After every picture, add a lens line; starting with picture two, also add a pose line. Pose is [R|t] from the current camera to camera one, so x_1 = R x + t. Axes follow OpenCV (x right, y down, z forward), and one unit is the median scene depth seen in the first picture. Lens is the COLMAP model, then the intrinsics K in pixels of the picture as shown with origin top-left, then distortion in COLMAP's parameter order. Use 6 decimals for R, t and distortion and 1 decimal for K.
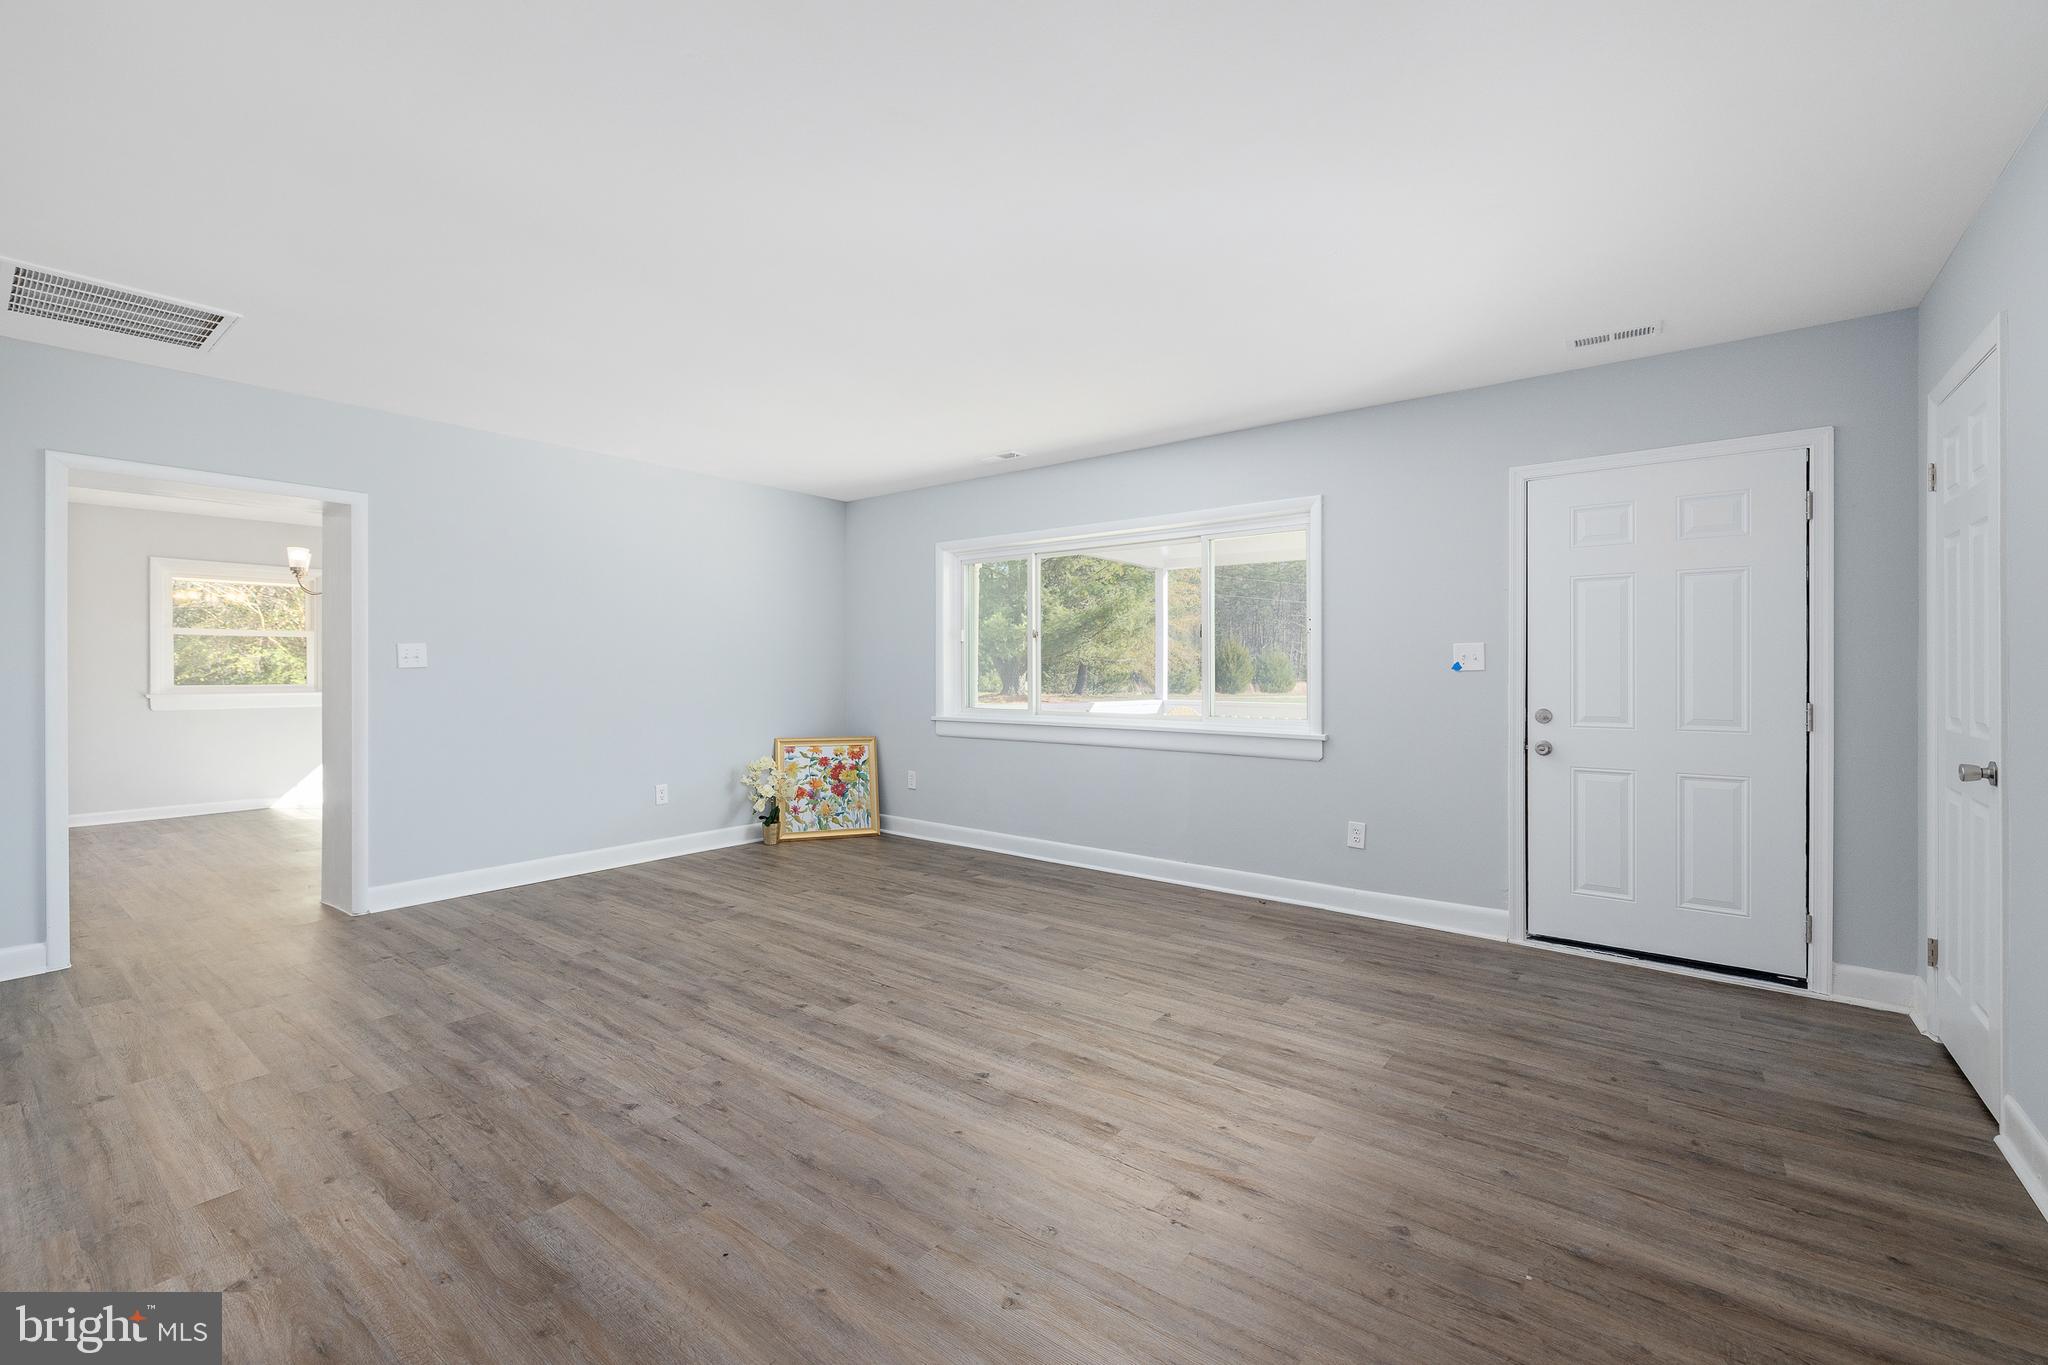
lens RADIAL K [[855.1, 0, 1023.5], [0, 855.1, 677.4], [0, 0, 1]] dist [0.000302, -0.001038]
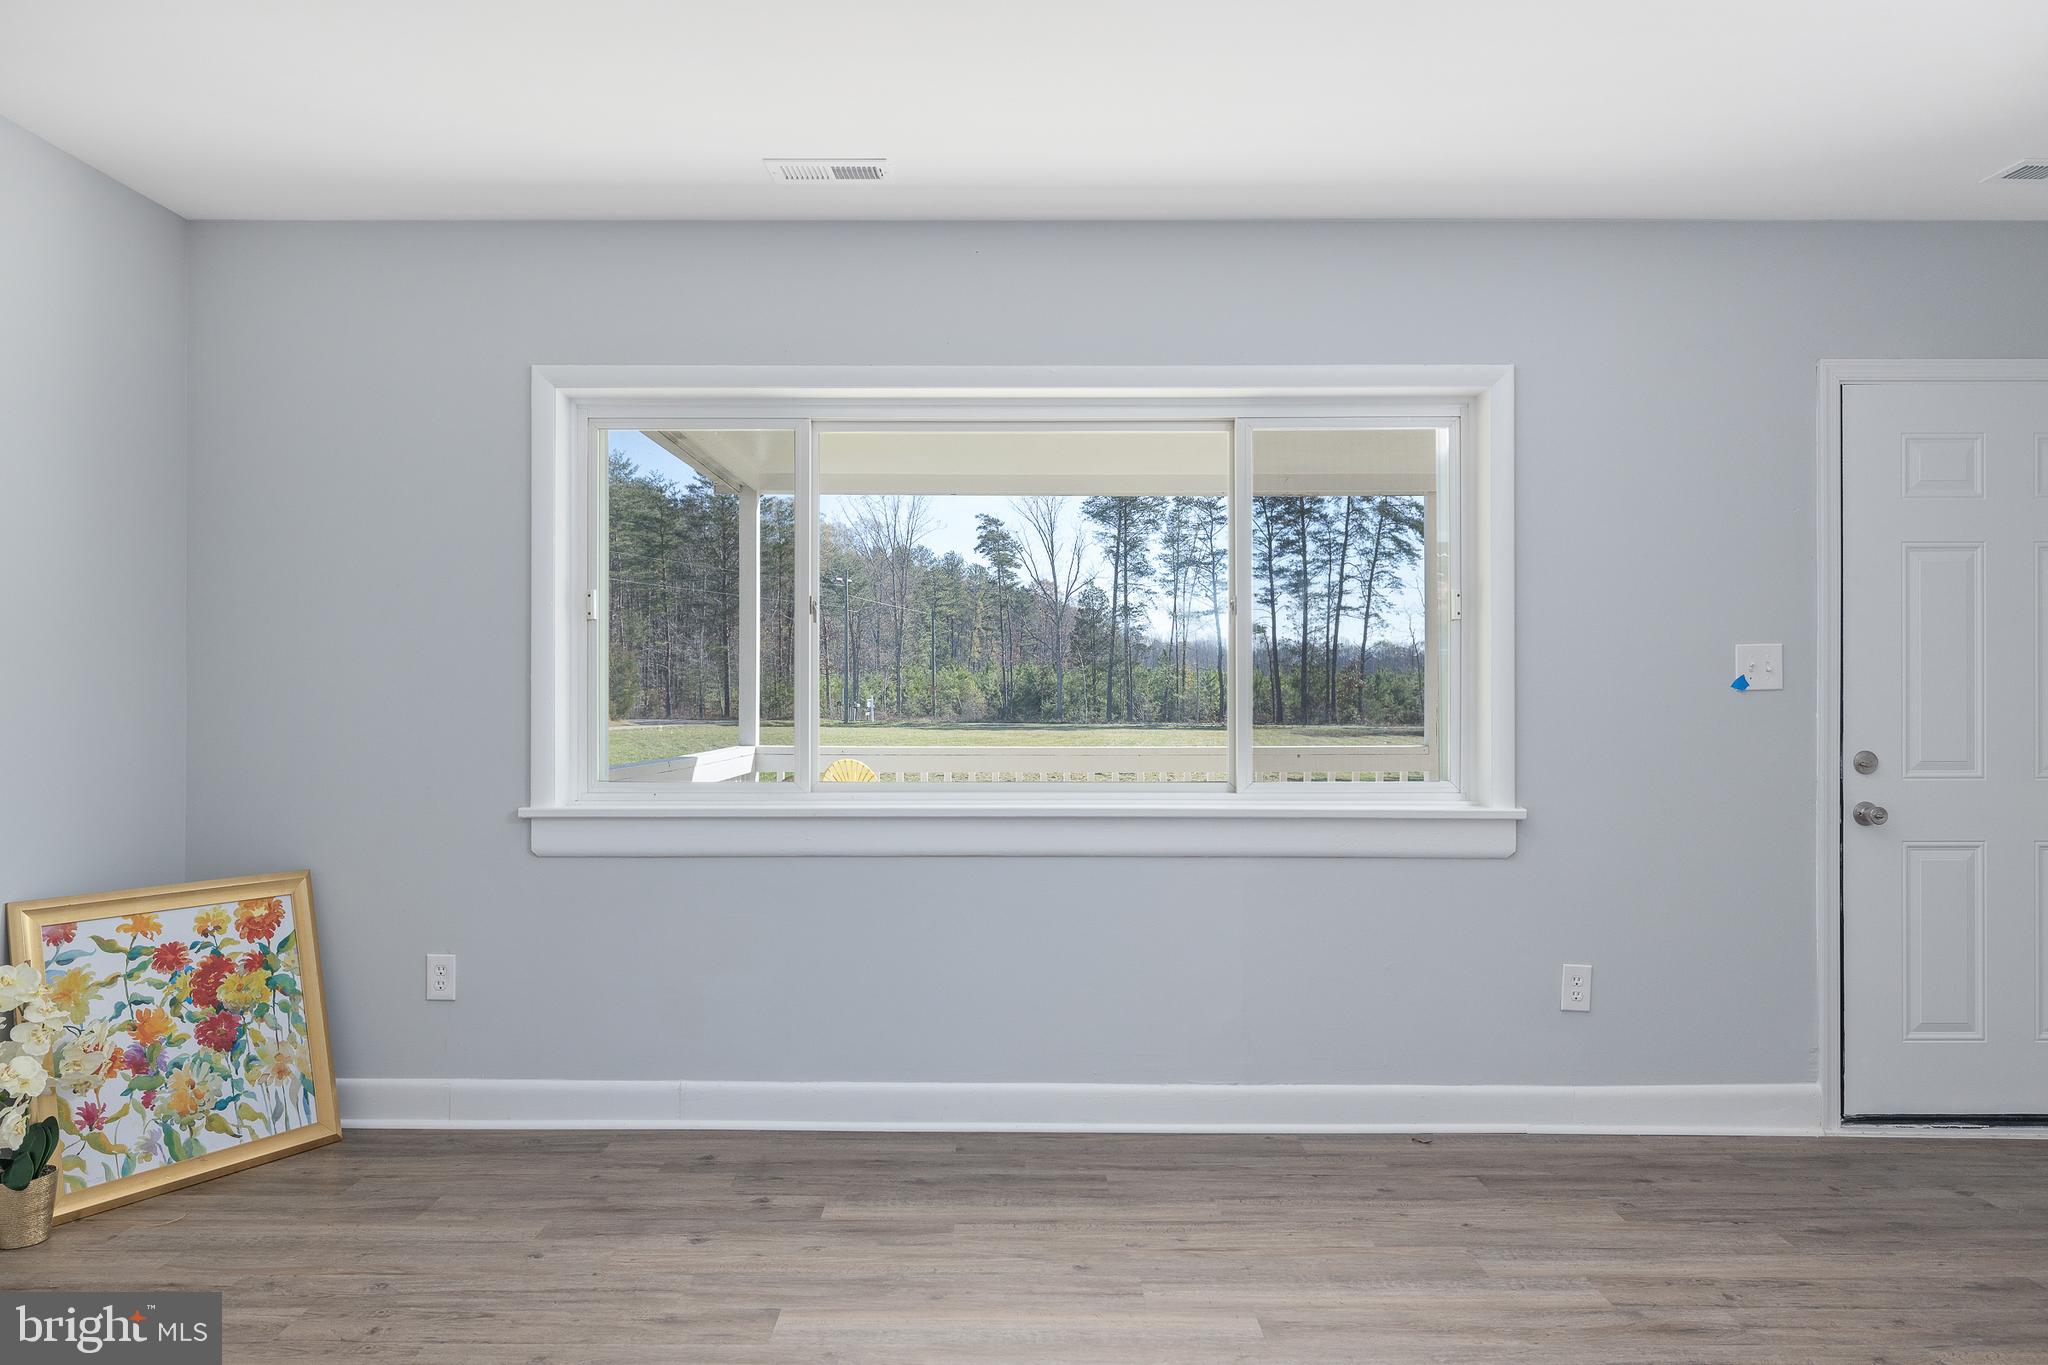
lens RADIAL K [[1357.0, 0, 1024.7], [0, 1357.0, 679.0], [0, 0, 1]] dist [-0.002391, 0.000509]
pose [[0.790826, 0.004570, 0.612025, -0.485735], [0.005271, 0.999884, -0.014278, -0.005108], [-0.612019, 0.014517, 0.790710, 0.592964]]
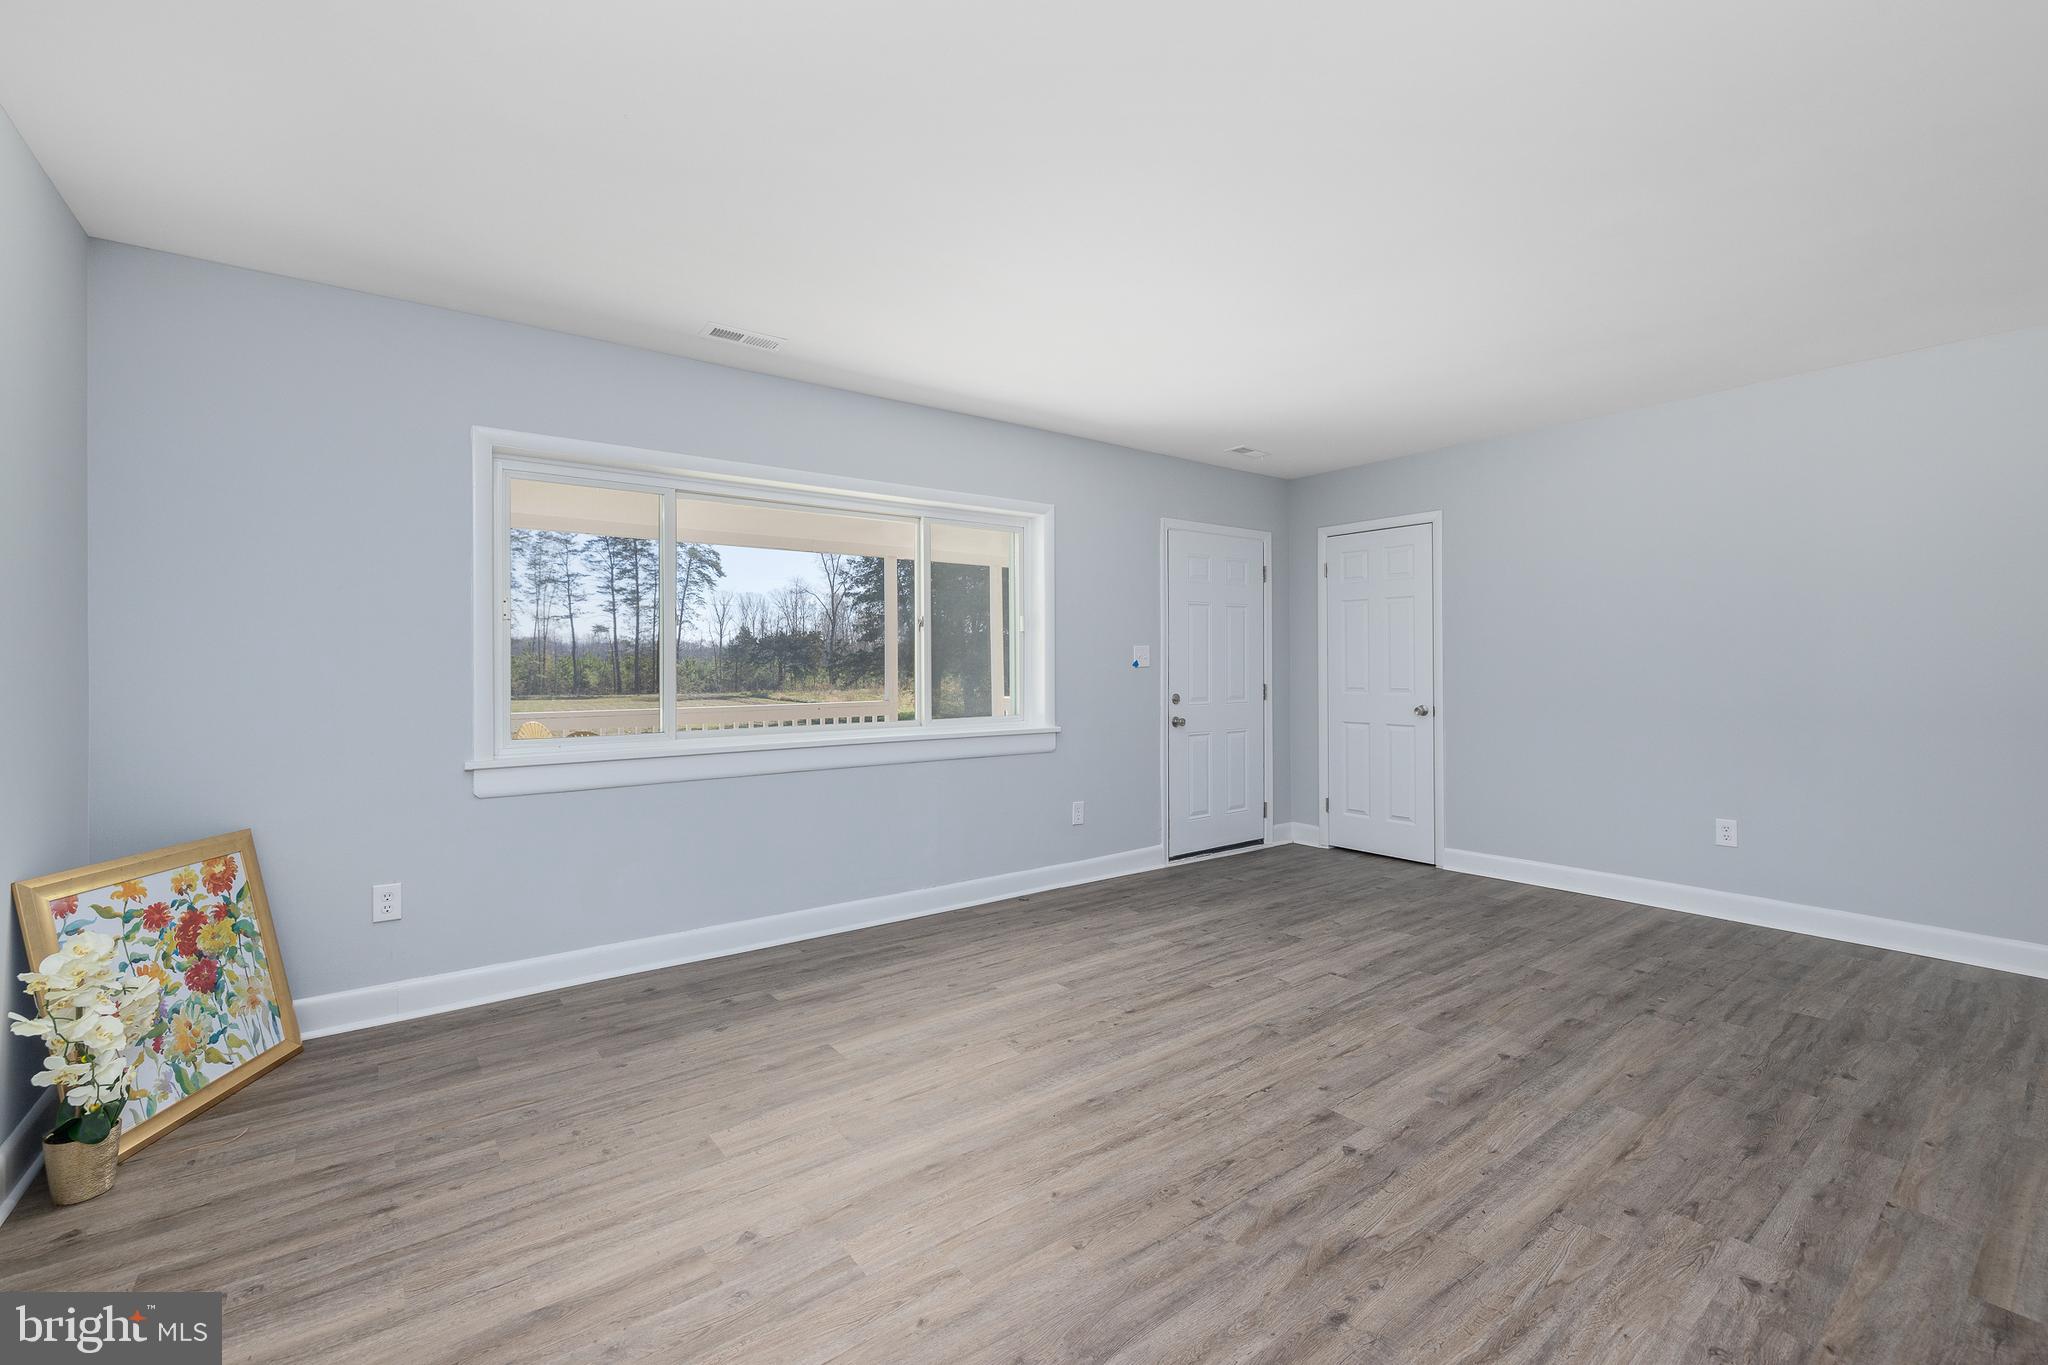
lens RADIAL K [[855.1, 0, 1022.9], [0, 855.1, 662.8], [0, 0, 1]] dist [0.000302, -0.001038]
pose [[0.266599, 0.003067, 0.963803, -0.815748], [0.015840, 0.999846, -0.007563, -0.007717], [-0.963677, 0.017283, 0.266509, 0.868838]]
